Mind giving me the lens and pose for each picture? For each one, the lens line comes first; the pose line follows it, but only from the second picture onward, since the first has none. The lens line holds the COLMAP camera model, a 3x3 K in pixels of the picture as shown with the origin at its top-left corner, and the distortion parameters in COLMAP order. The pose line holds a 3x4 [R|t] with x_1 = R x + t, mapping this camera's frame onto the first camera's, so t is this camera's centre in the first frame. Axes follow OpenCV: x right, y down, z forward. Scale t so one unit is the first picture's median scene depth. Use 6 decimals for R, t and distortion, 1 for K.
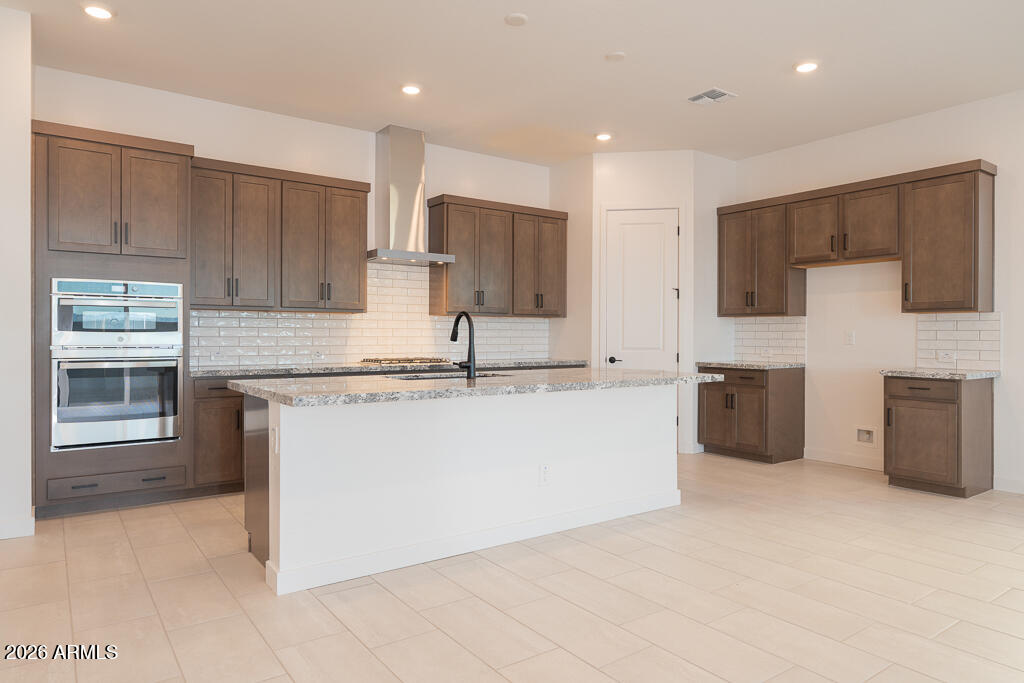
lens RADIAL K [[655.1, 0, 512.2], [0, 655.1, 340.0], [0, 0, 1]] dist [0.000357, 0.000039]
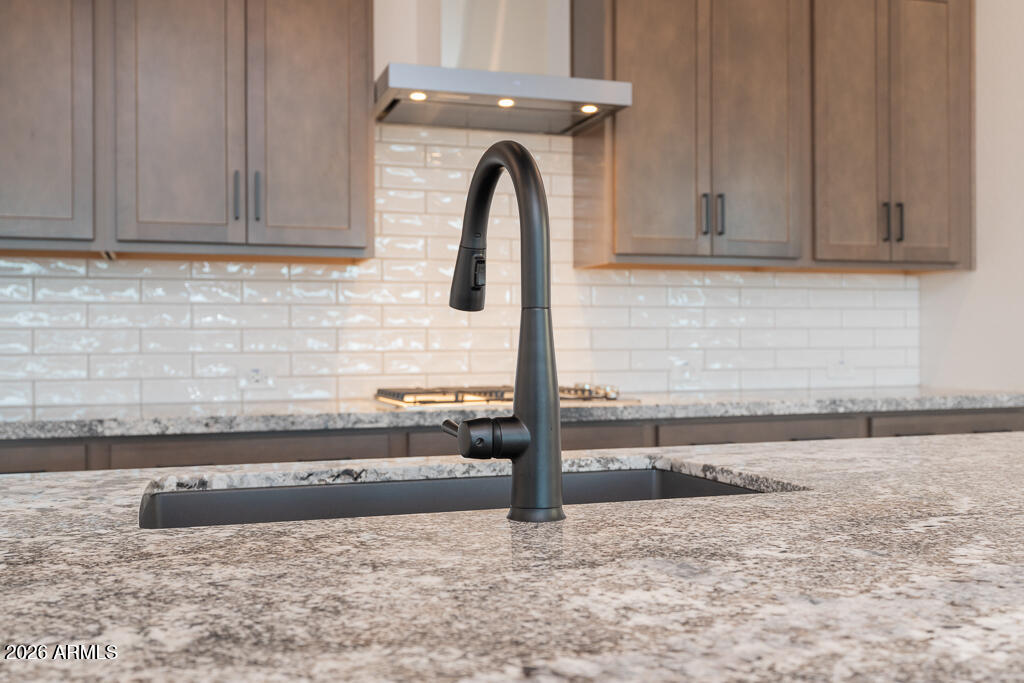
lens RADIAL K [[987.7, 0, 510.1], [0, 987.7, 345.0], [0, 0, 1]] dist [-0.009270, 0.000000]
pose [[0.953702, -0.009763, -0.300596, 0.004339], [0.007205, 0.999928, -0.009615, 0.009750], [0.300668, 0.007004, 0.953703, 0.463630]]
